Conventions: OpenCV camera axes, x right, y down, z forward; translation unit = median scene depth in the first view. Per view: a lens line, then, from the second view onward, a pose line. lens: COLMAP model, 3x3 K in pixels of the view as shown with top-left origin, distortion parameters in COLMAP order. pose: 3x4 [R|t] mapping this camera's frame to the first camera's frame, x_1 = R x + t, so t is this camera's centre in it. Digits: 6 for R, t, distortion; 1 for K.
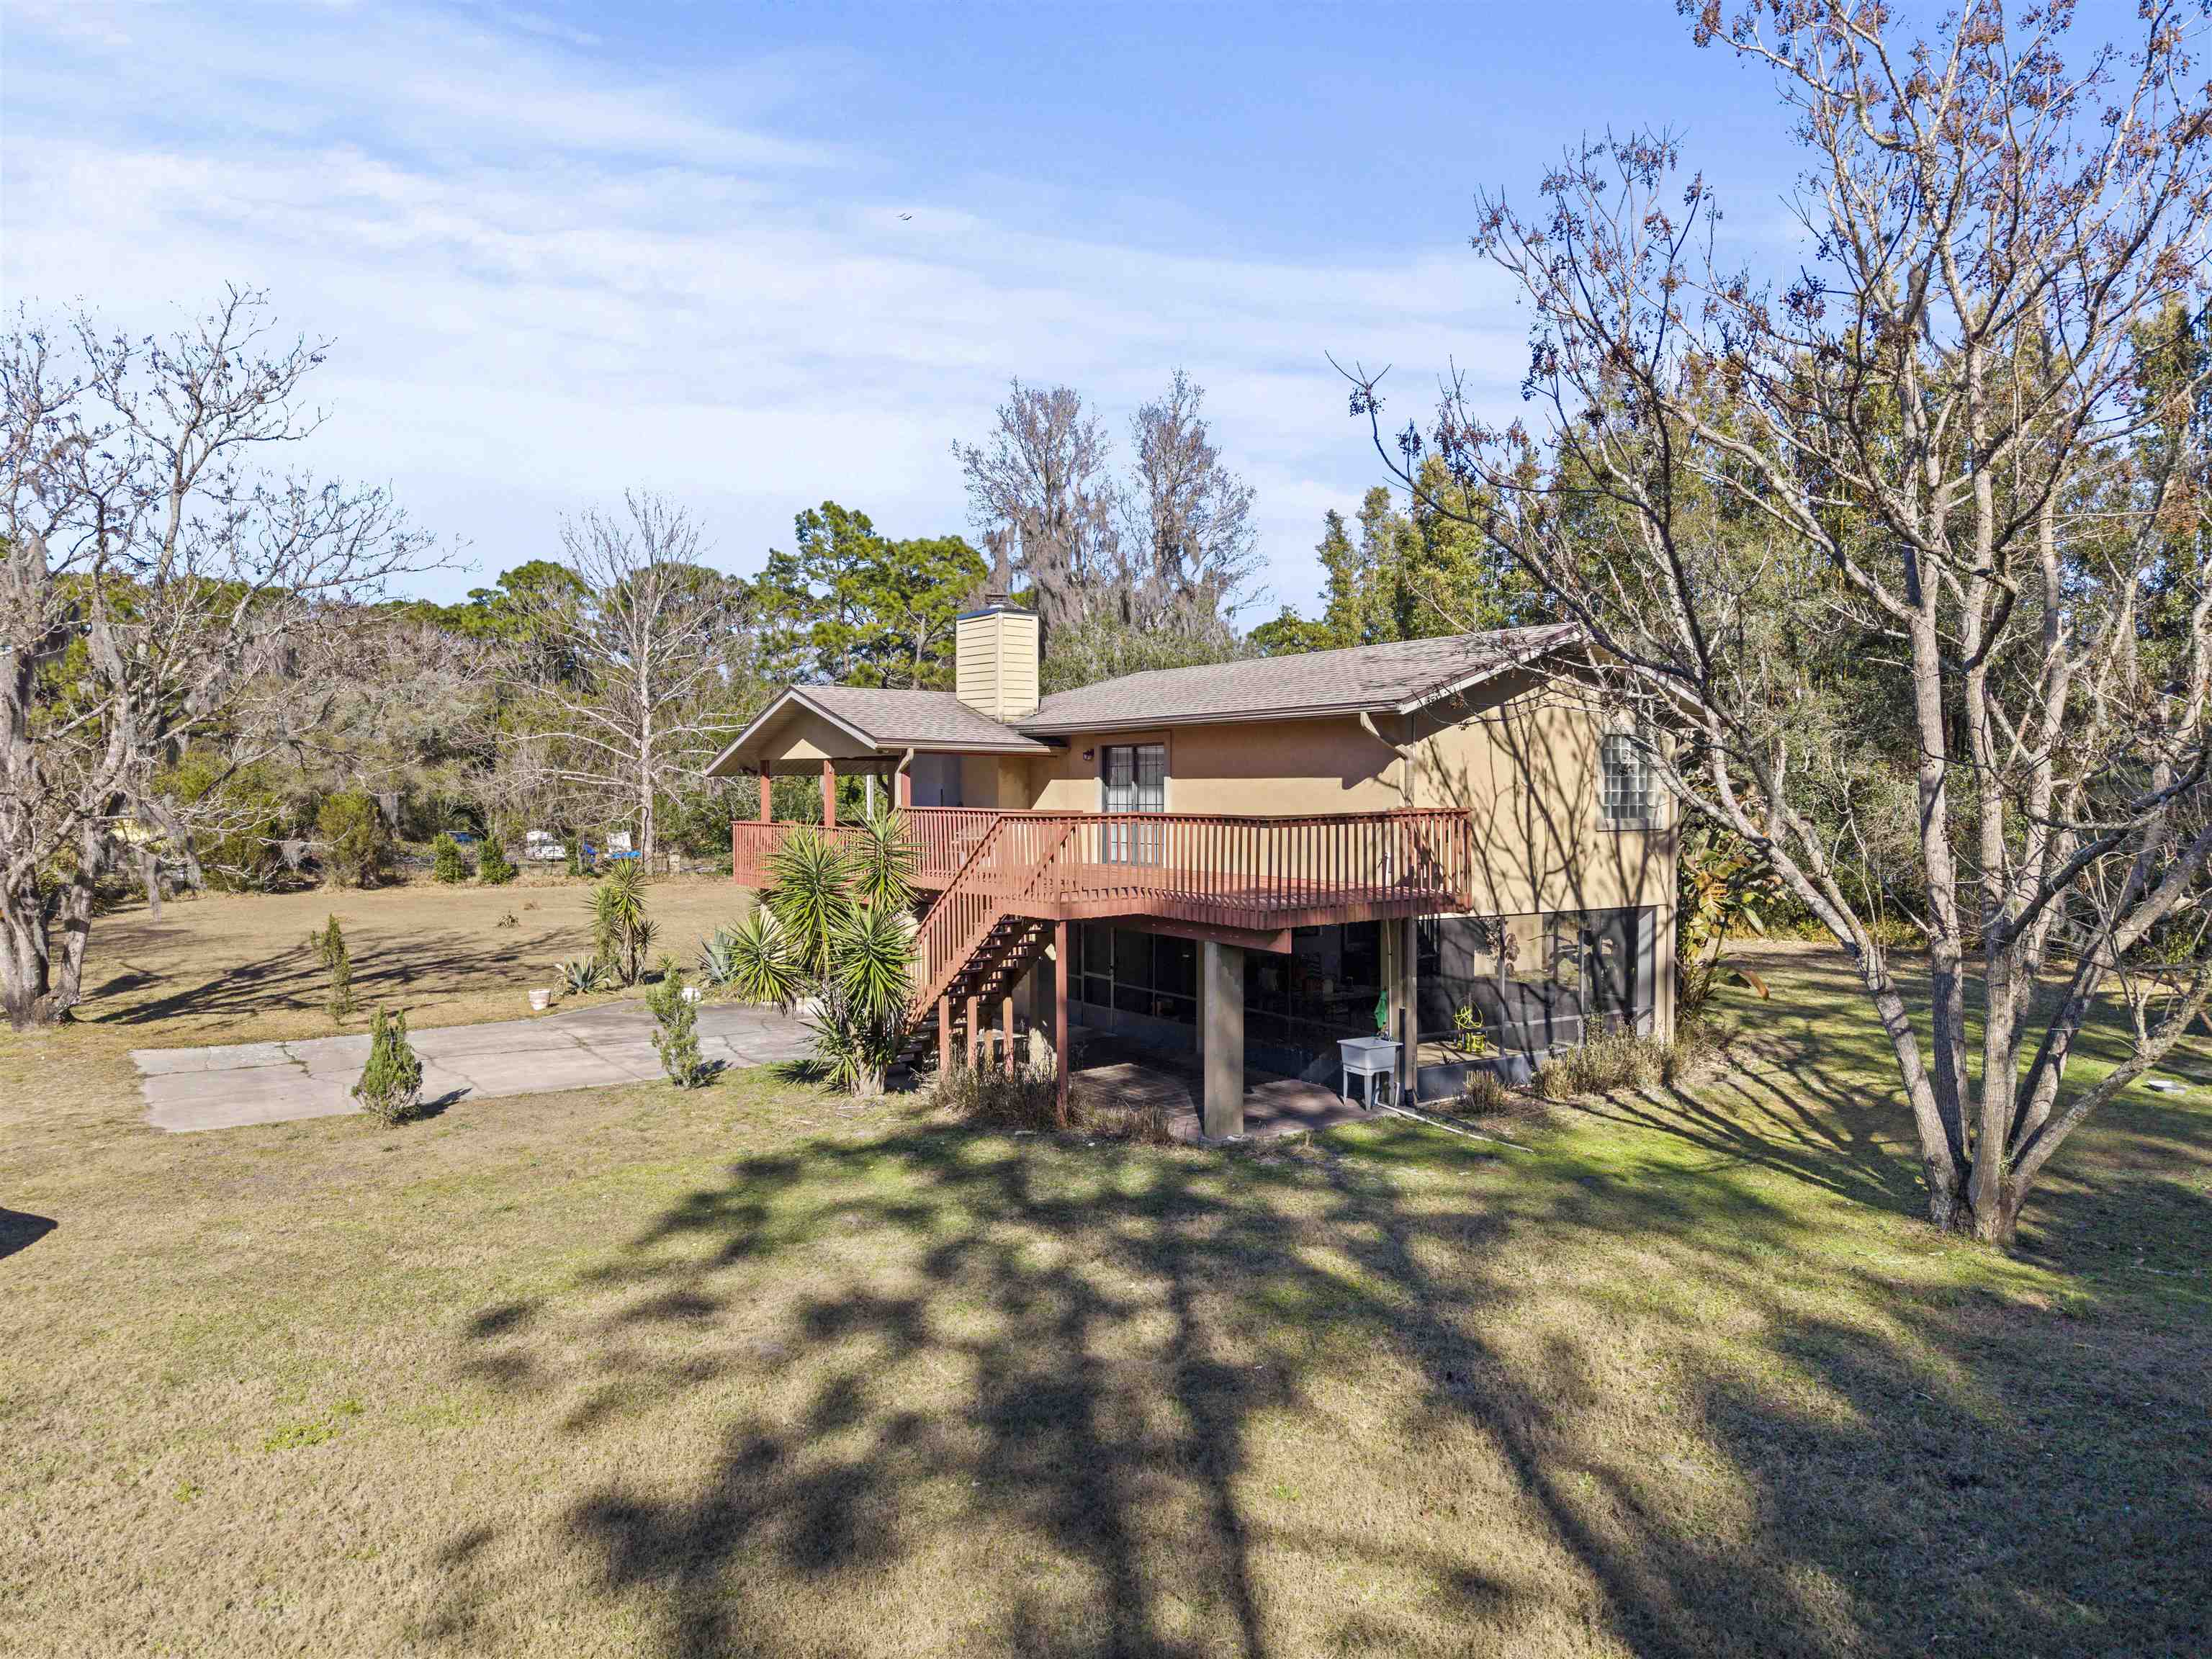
lens RADIAL K [[1474.5, 0, 1111.7], [0, 1474.5, 824.7], [0, 0, 1]] dist [0.082194, -0.000664]
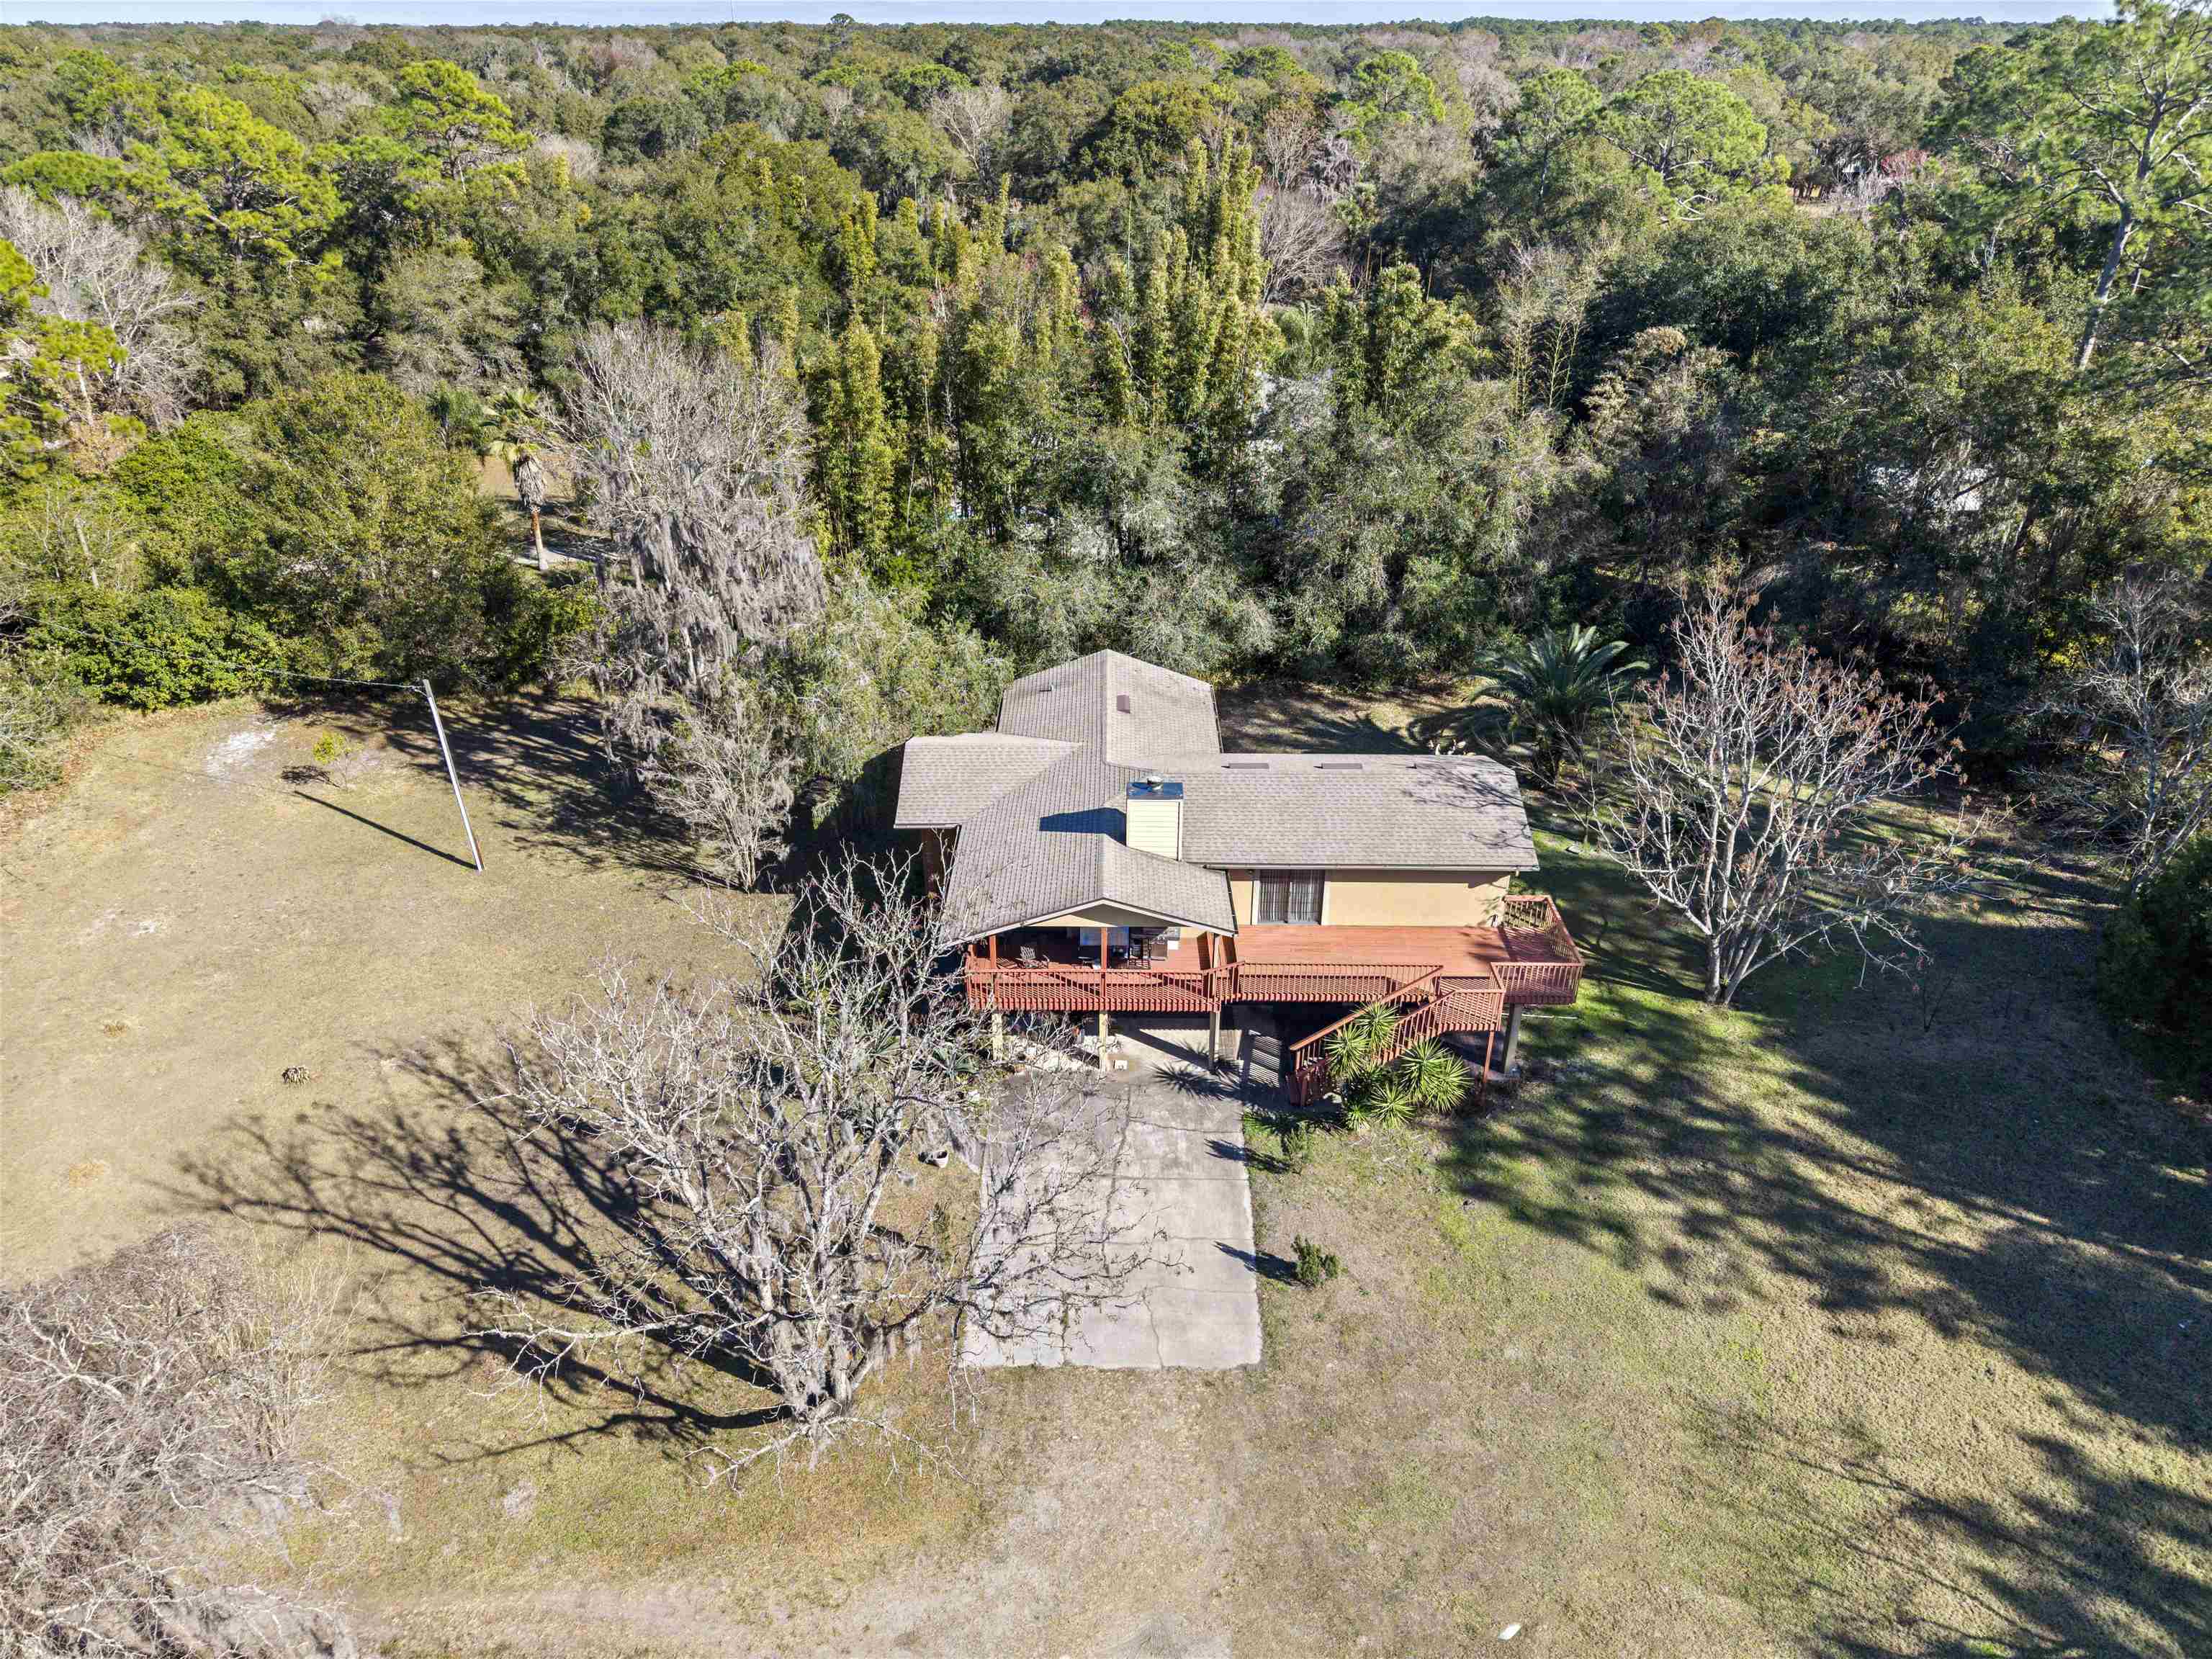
lens RADIAL K [[1515.4, 0, 1088.7], [0, 1515.4, 824.3], [0, 0, 1]] dist [0.034247, 0.001047]
pose [[0.574942, -0.395711, 0.716139, -0.667131], [0.020605, 0.881992, 0.470813, -0.453628], [-0.817935, -0.255935, 0.515248, 0.142273]]
